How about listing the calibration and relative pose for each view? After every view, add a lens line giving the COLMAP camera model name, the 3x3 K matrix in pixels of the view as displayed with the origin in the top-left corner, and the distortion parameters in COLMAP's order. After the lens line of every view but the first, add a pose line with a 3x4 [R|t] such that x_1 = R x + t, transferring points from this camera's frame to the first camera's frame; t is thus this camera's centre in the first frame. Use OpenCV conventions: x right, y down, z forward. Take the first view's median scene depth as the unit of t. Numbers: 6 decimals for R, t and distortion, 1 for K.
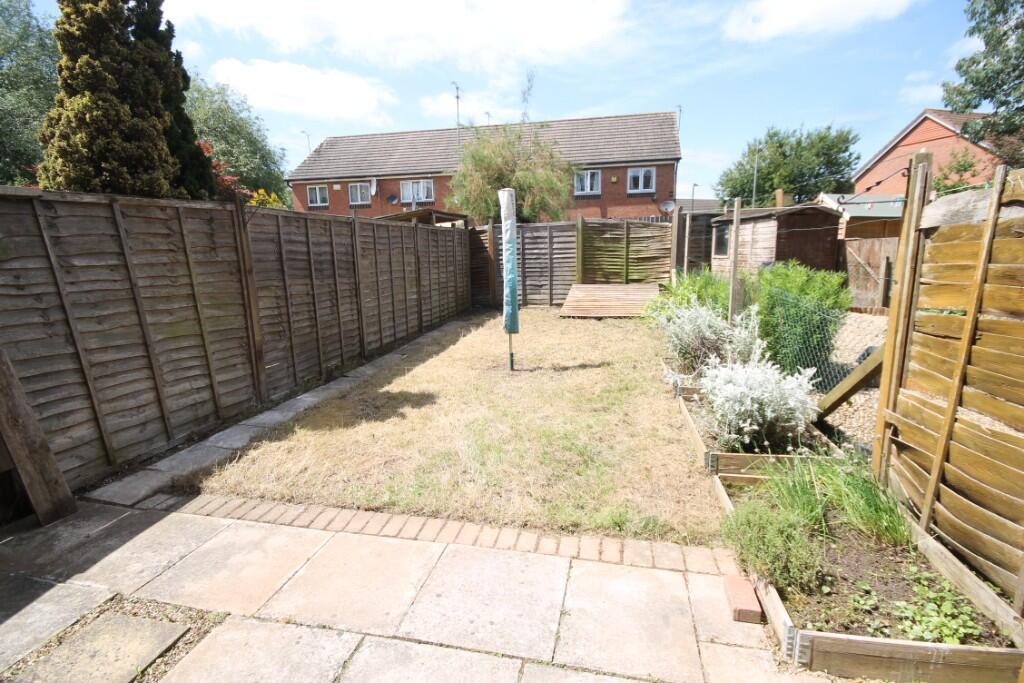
lens RADIAL K [[474.7, 0, 514.6], [0, 474.7, 339.6], [0, 0, 1]] dist [0.000334, -0.000303]
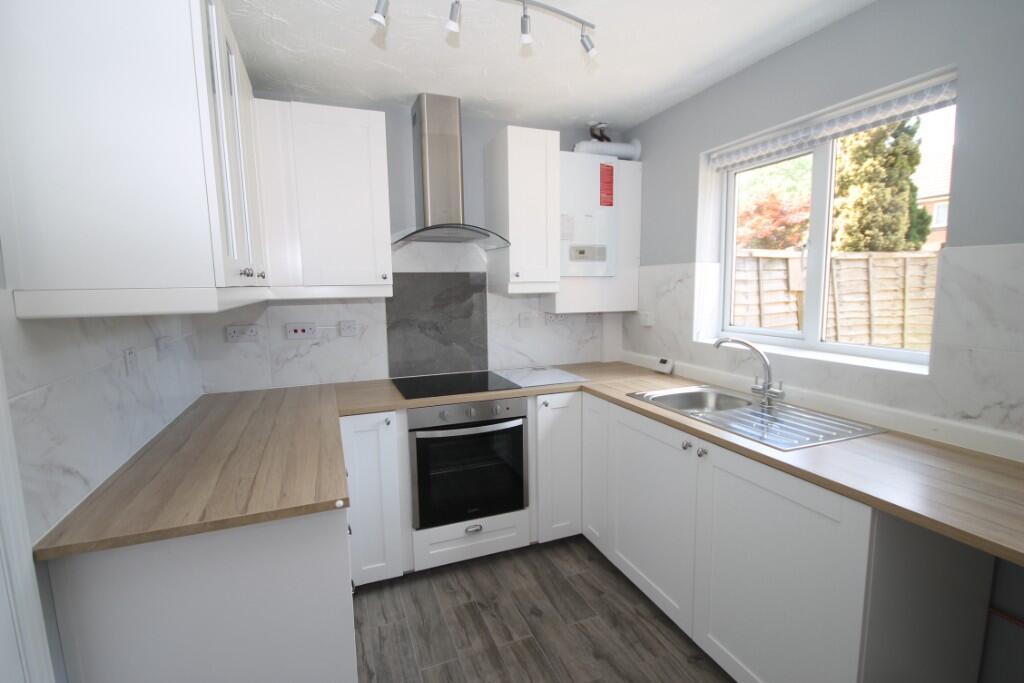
lens RADIAL K [[474.7, 0, 513.0], [0, 474.7, 346.9], [0, 0, 1]] dist [0.000334, -0.000303]
pose [[0.564434, 0.120115, -0.816692, -0.246909], [-0.148648, 0.987973, 0.042571, 0.076300], [0.811984, 0.097371, 0.575501, -0.667687]]
